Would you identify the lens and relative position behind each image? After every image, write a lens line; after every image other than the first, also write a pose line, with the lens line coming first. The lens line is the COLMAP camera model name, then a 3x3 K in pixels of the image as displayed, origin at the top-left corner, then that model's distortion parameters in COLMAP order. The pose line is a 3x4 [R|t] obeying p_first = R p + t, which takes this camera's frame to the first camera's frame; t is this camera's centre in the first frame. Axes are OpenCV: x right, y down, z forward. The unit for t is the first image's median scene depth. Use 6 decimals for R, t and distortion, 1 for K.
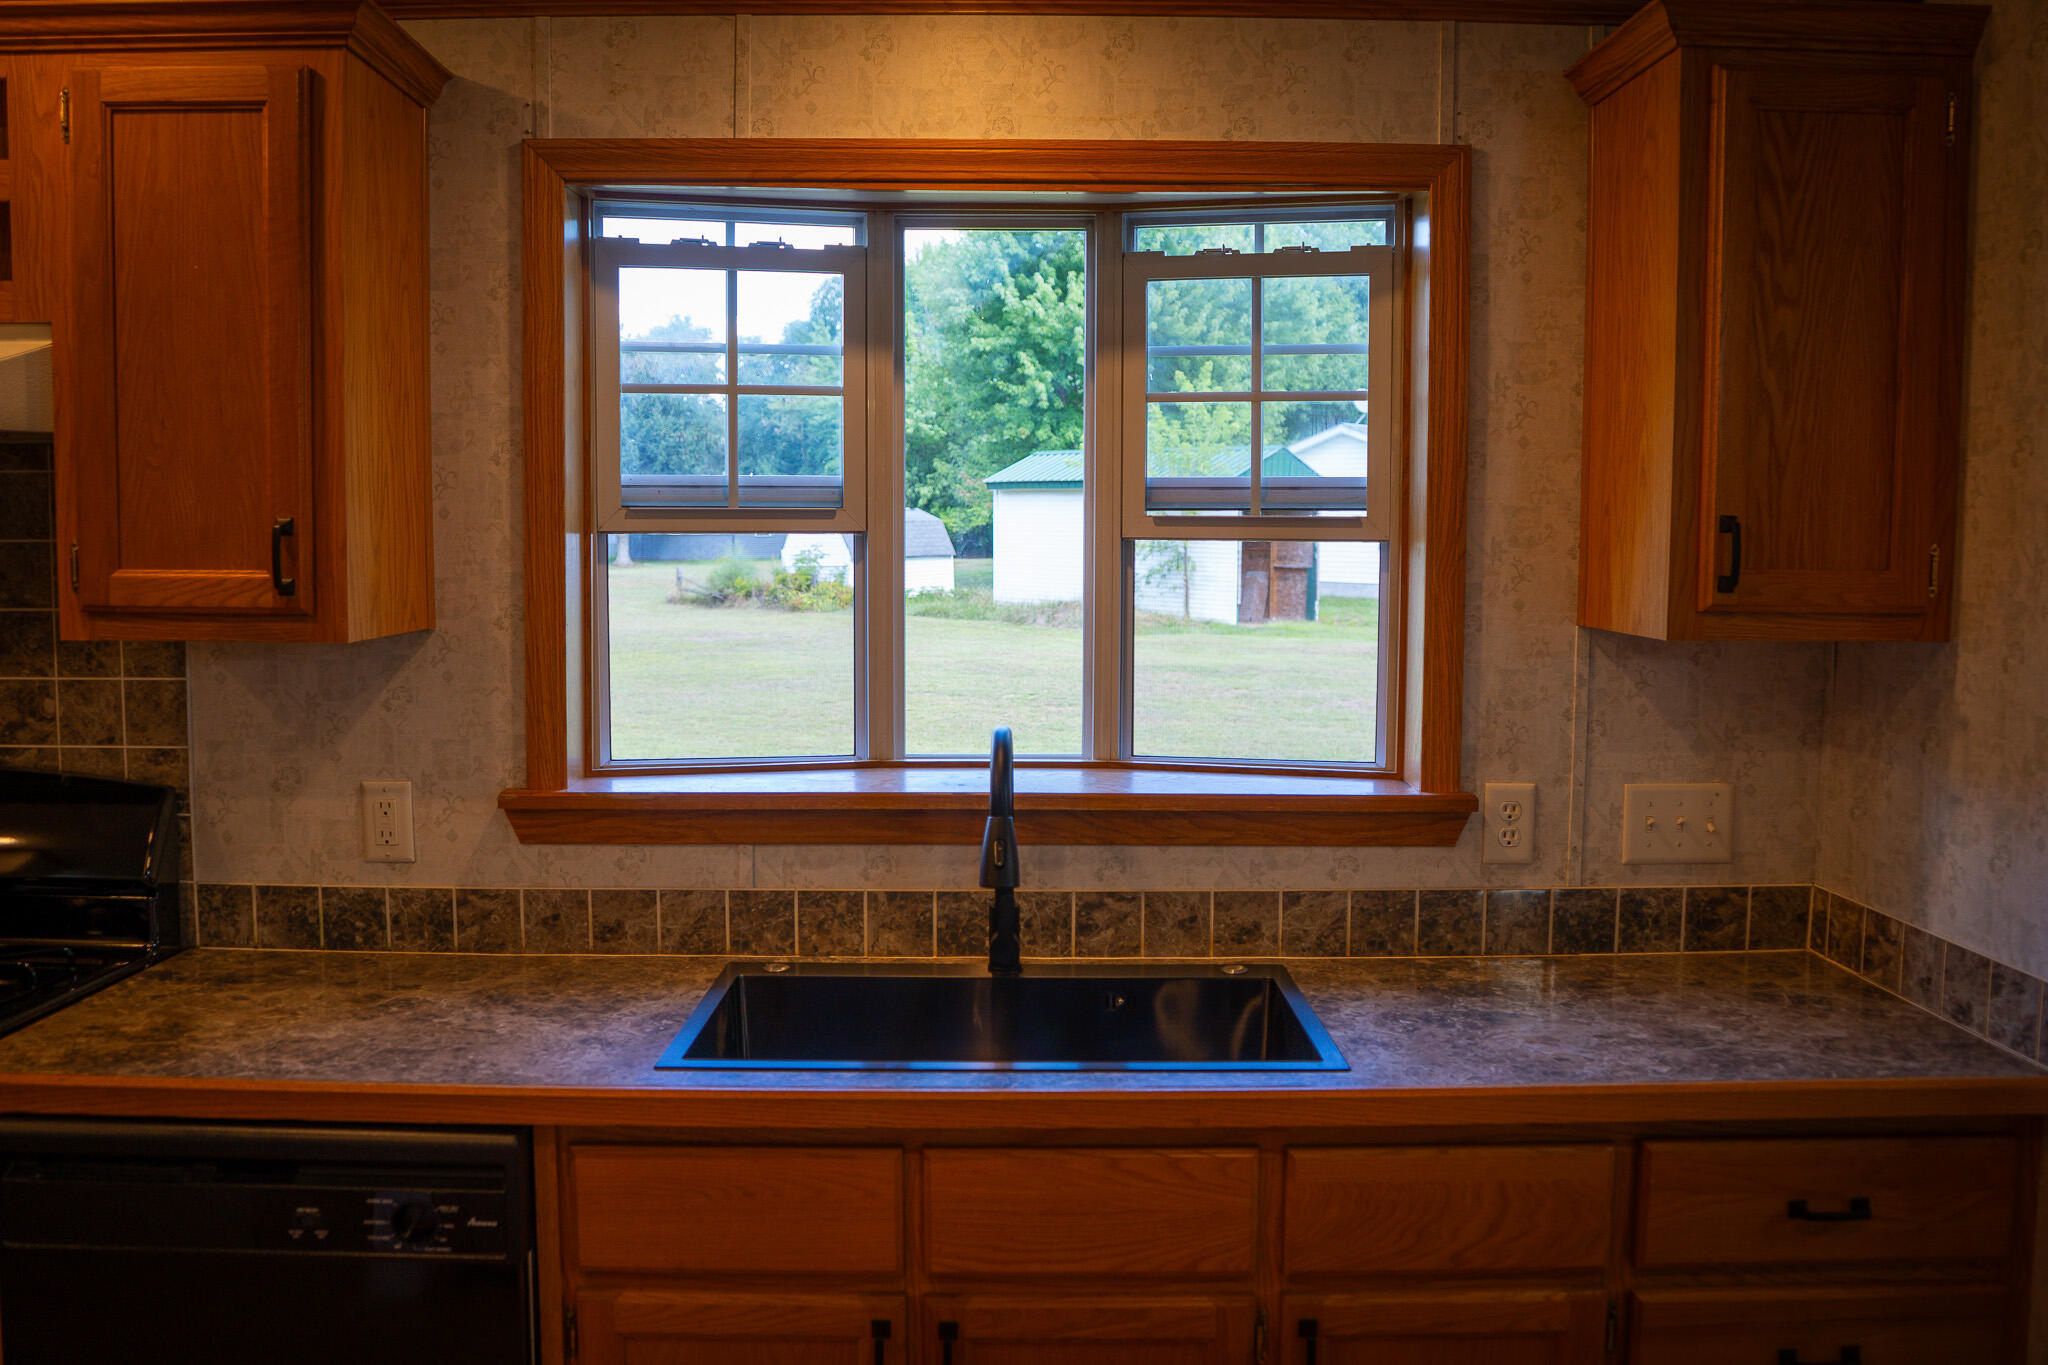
lens RADIAL K [[1644.2, 0, 1024.0], [0, 1644.2, 682.5], [0, 0, 1]] dist [-0.112329, 0.054650]
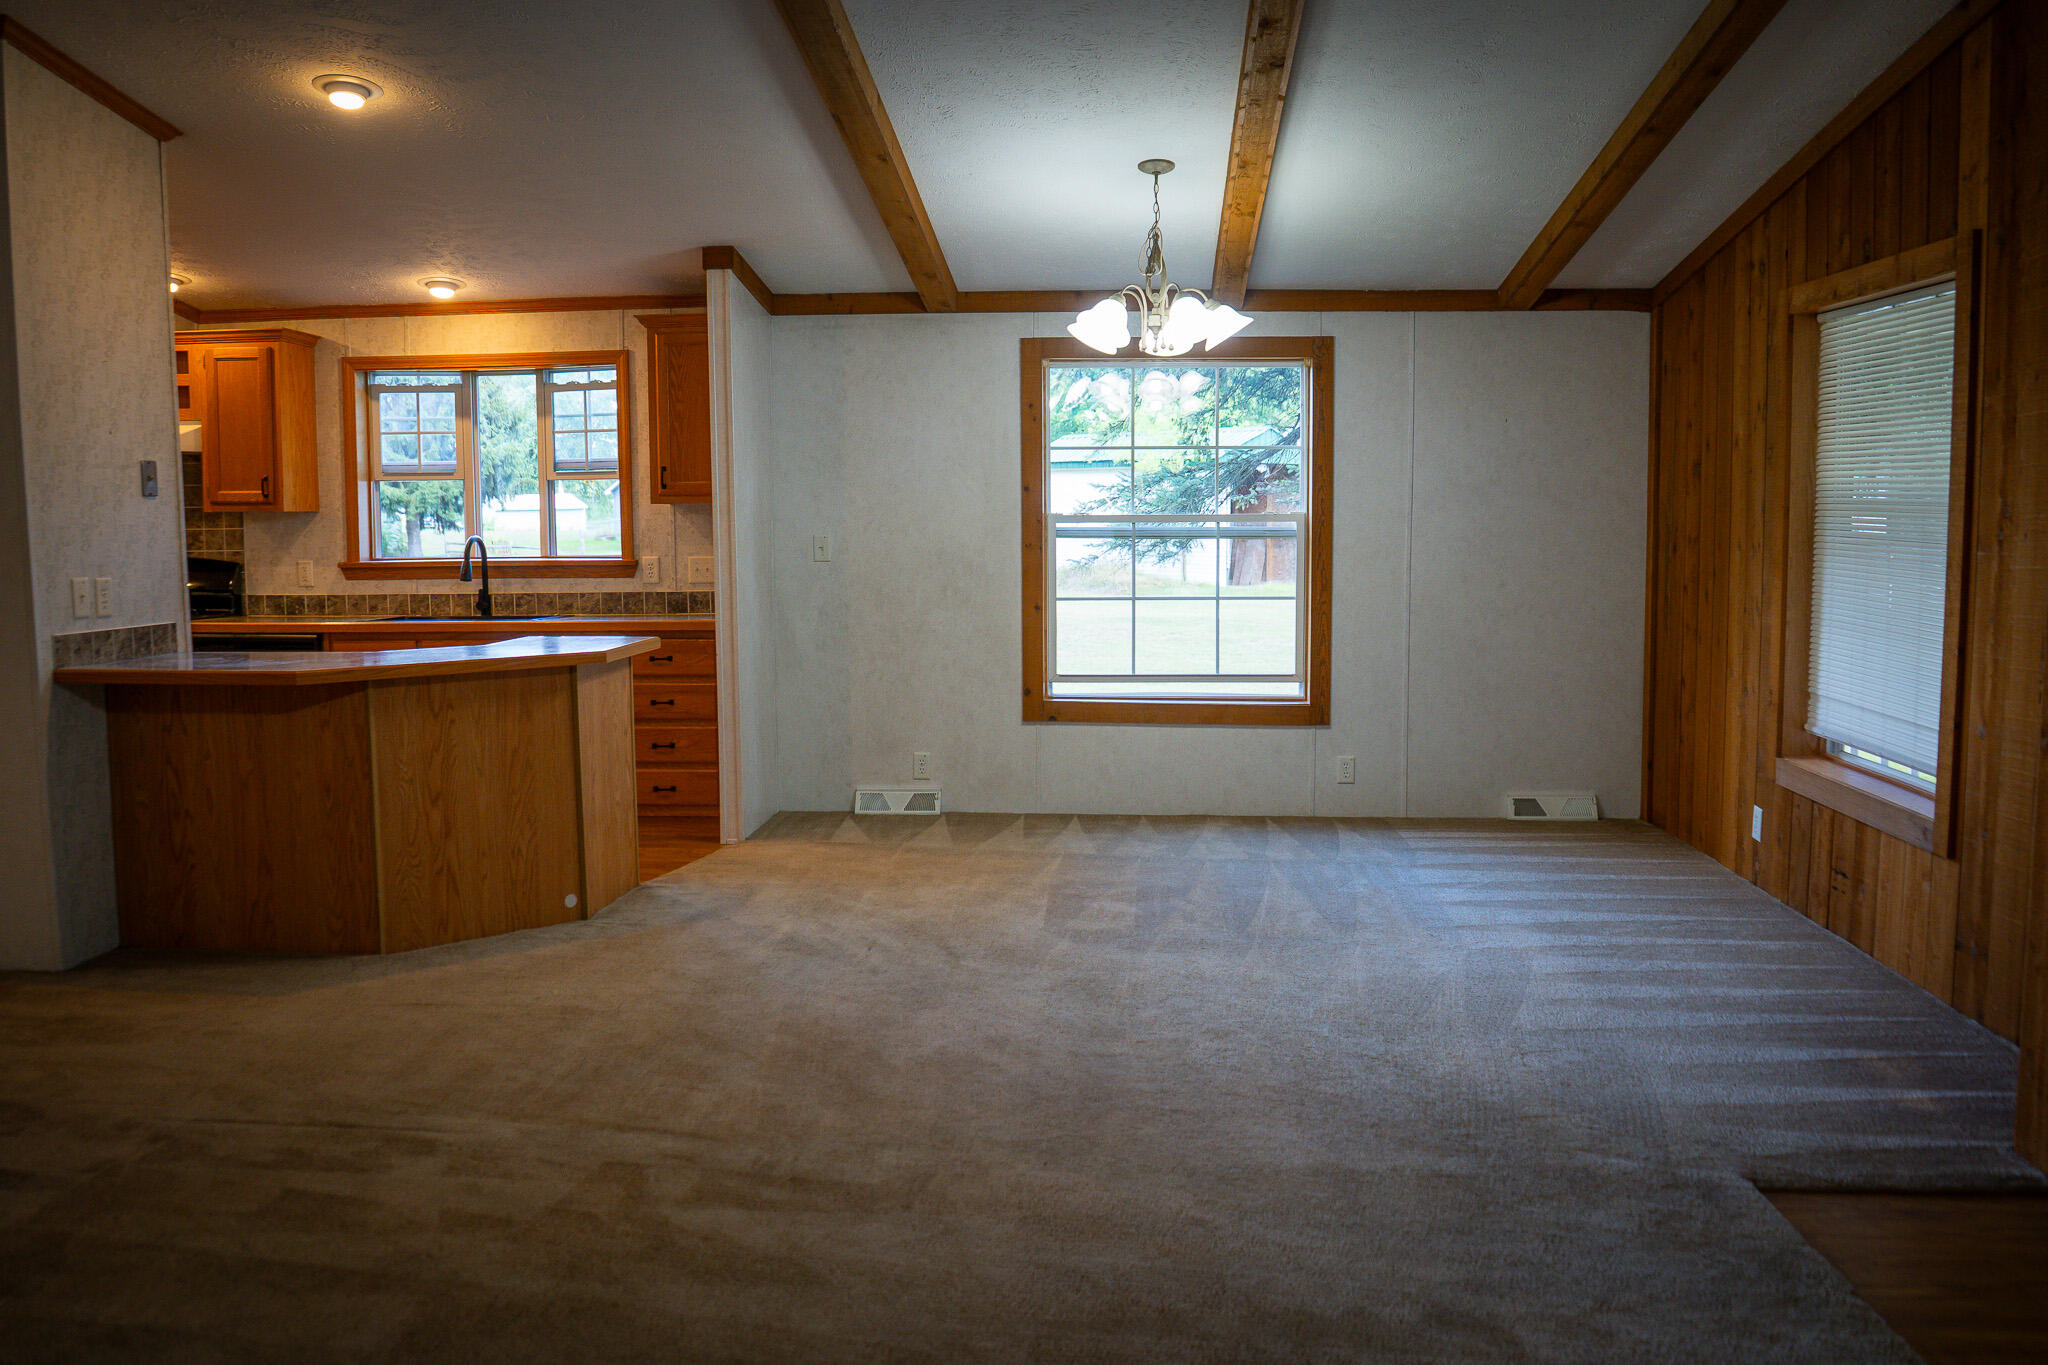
lens RADIAL K [[1644.2, 0, 1024.0], [0, 1644.2, 682.5], [0, 0, 1]] dist [-0.112329, 0.054650]
pose [[0.996476, -0.001757, -0.083858, 1.255183], [0.002686, 0.999936, 0.010967, 0.266761], [0.083834, -0.011153, 0.996417, -1.995238]]
